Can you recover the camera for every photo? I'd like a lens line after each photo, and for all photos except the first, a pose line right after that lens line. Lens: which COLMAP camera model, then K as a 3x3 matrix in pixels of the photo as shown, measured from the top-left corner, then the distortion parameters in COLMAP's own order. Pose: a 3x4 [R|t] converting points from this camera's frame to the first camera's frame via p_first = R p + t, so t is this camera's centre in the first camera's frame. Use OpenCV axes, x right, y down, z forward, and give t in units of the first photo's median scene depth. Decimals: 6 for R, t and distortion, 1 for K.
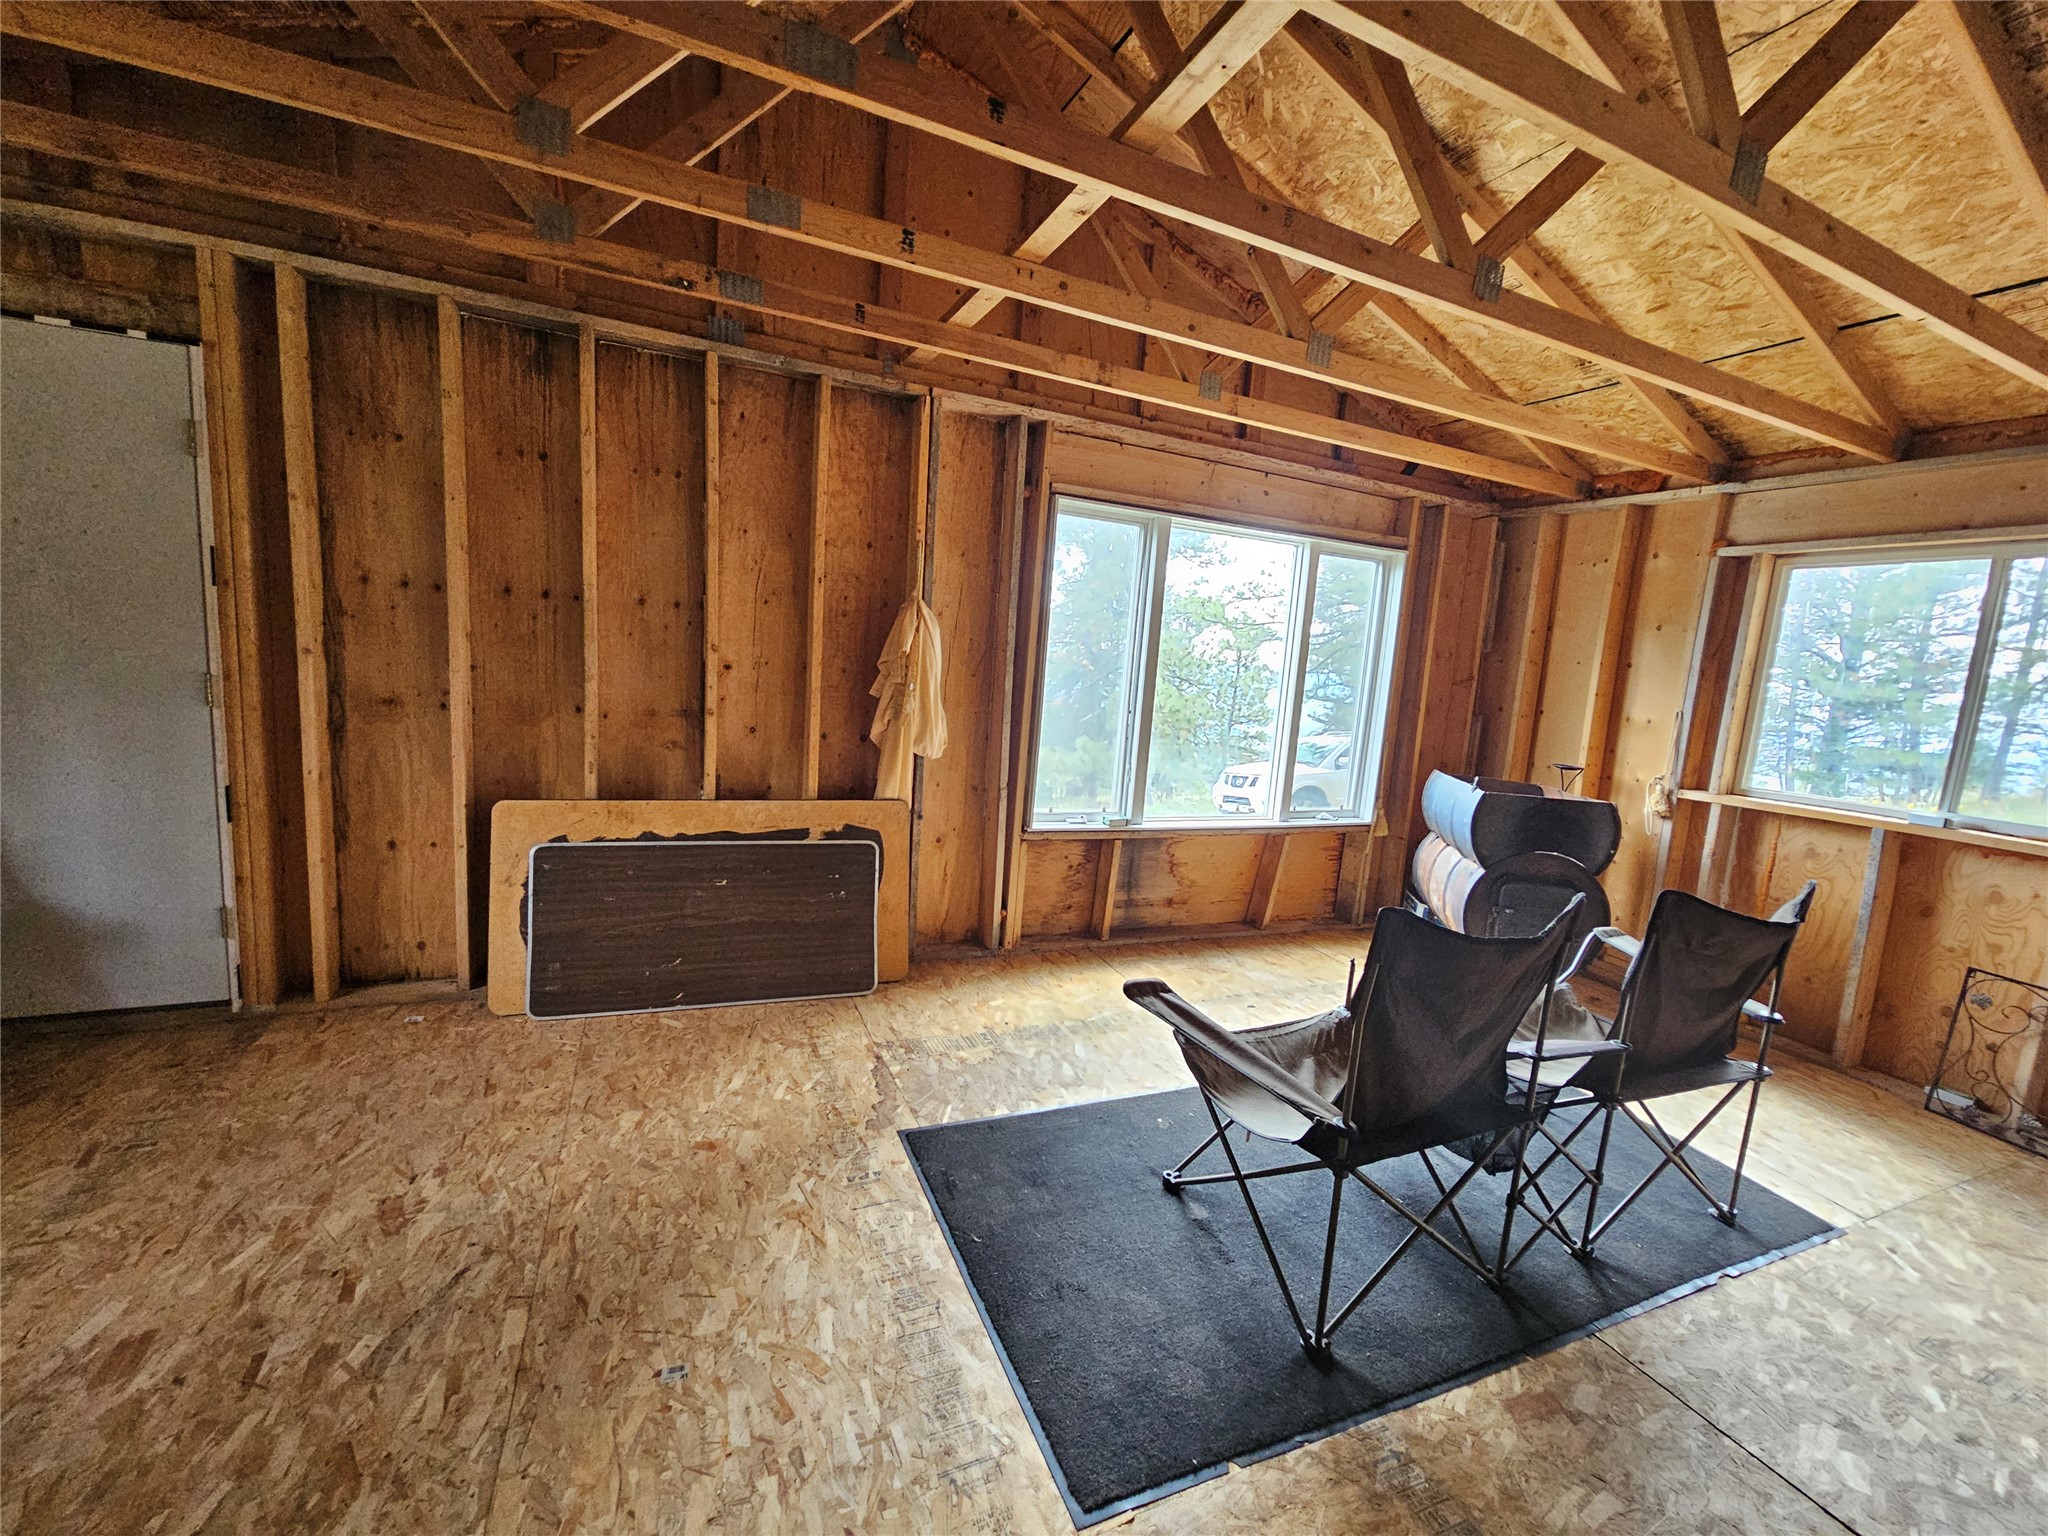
lens RADIAL K [[846.5, 0, 1031.9], [0, 846.5, 772.9], [0, 0, 1]] dist [-0.001052, 0.001159]
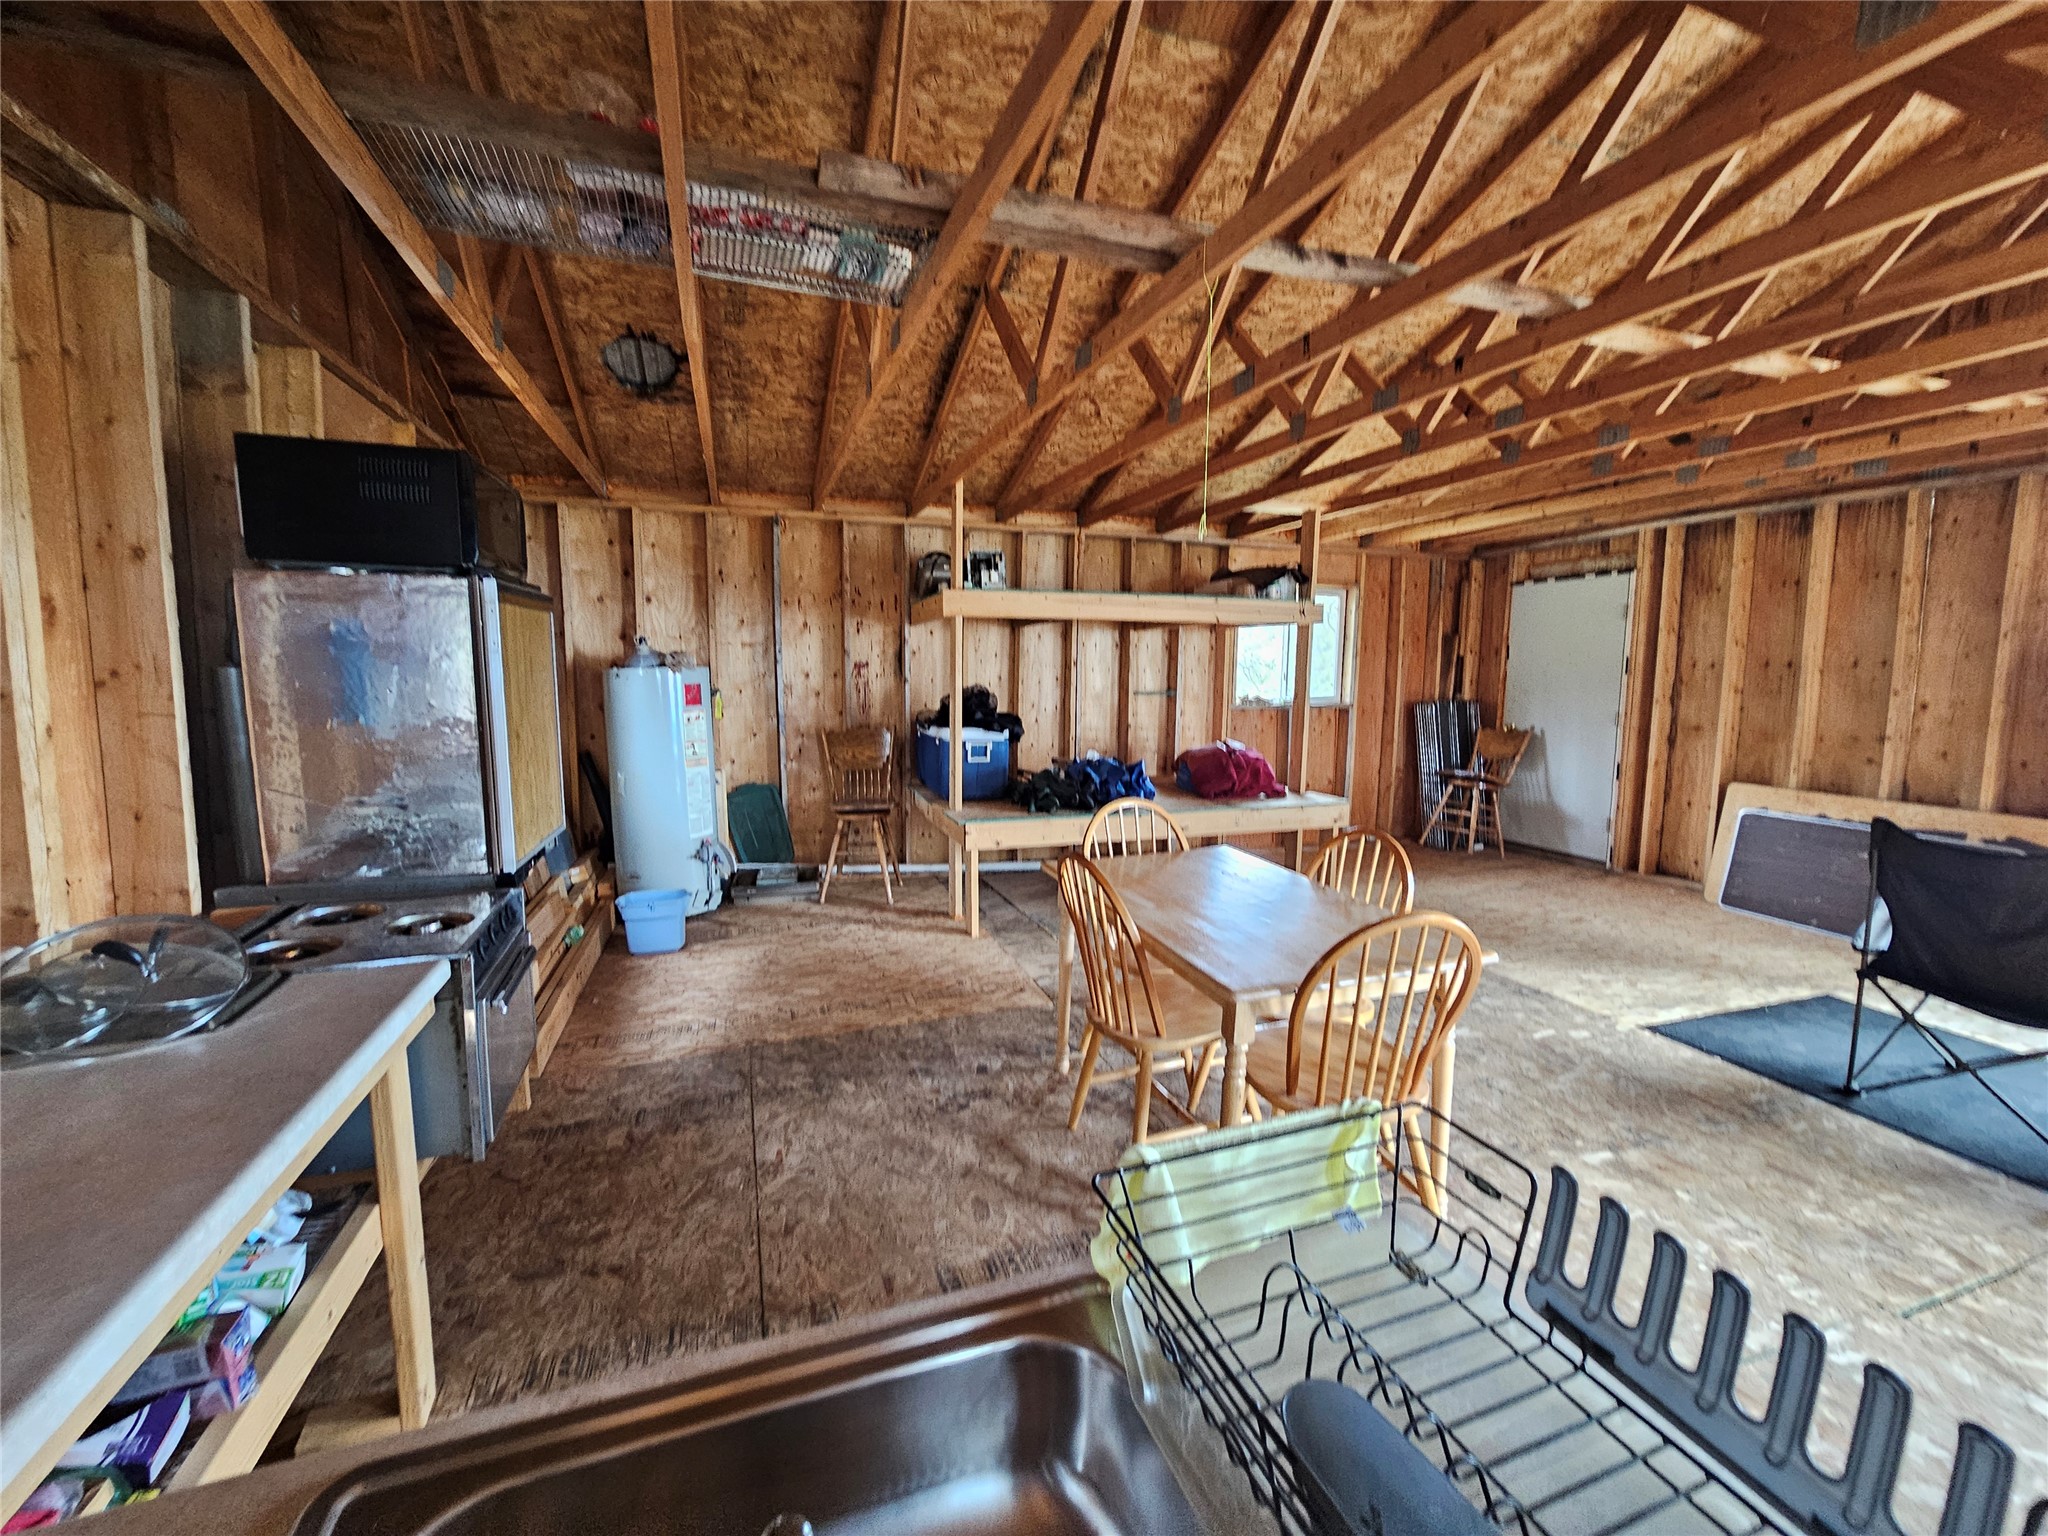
lens RADIAL K [[840.1, 0, 1024.5], [0, 840.1, 758.1], [0, 0, 1]] dist [0.000257, 0.000326]
pose [[-0.080075, 0.032904, -0.996246, 1.252452], [-0.146249, 0.988251, 0.044395, 0.121181], [0.986002, 0.149255, -0.074322, -0.342125]]
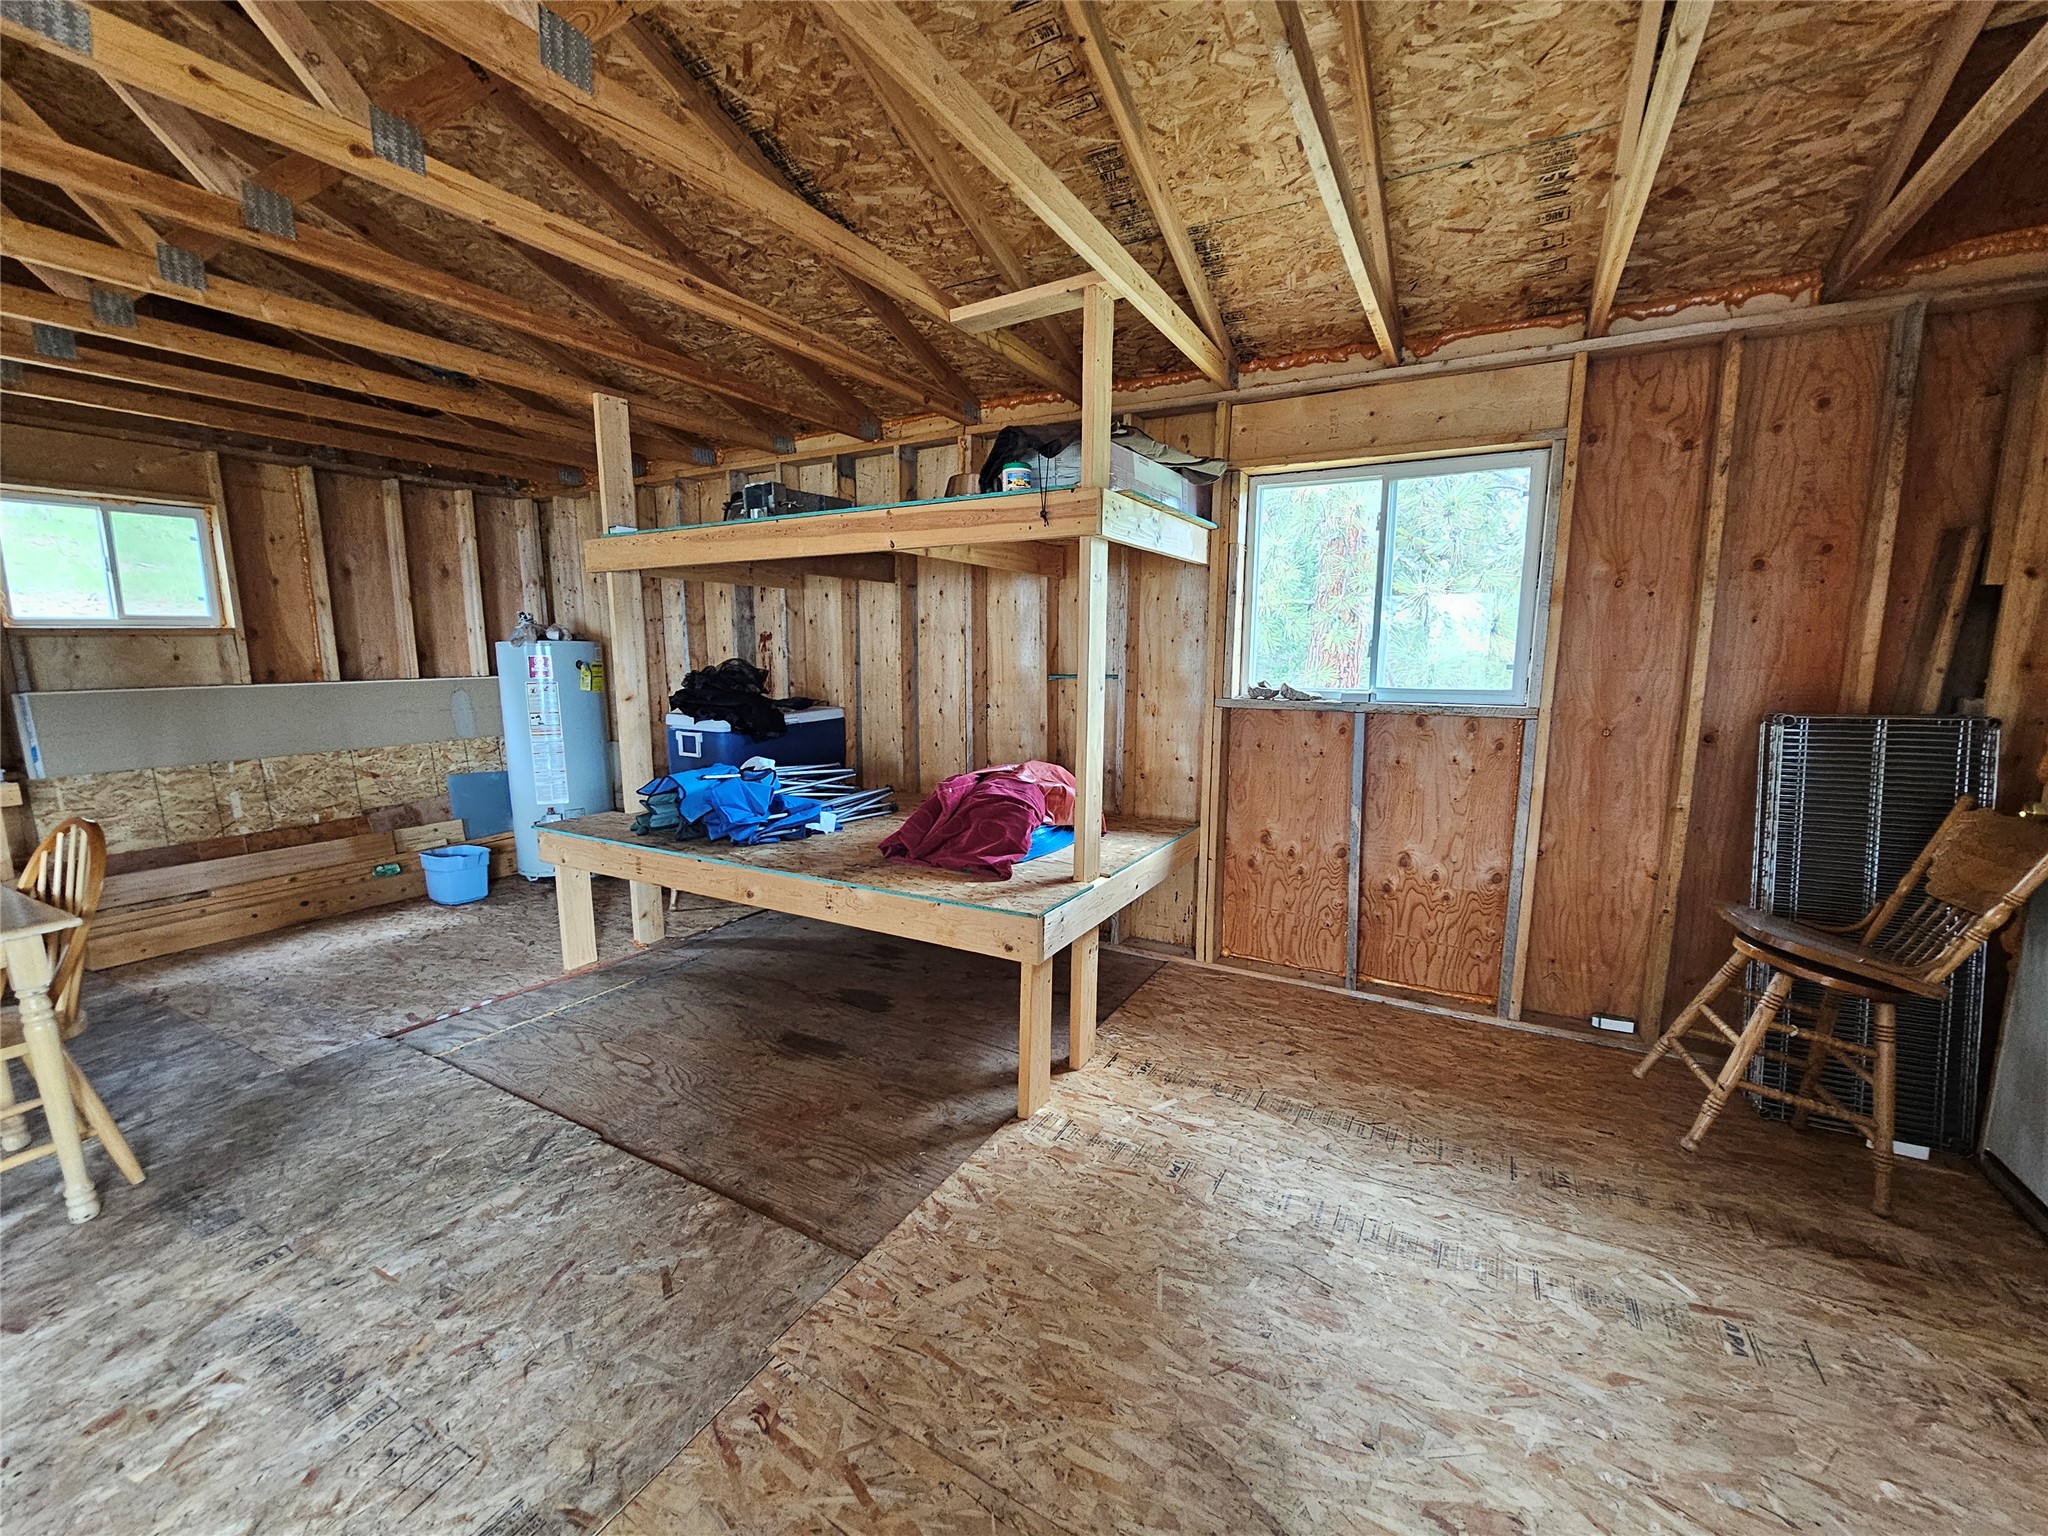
lens RADIAL K [[840.1, 0, 1024.5], [0, 840.1, 758.1], [0, 0, 1]] dist [0.000257, 0.000326]
pose [[-0.792580, 0.000224, -0.609768, -0.034031], [-0.142772, 0.972134, 0.185932, -0.101085], [0.592818, 0.234424, -0.770462, 0.772009]]
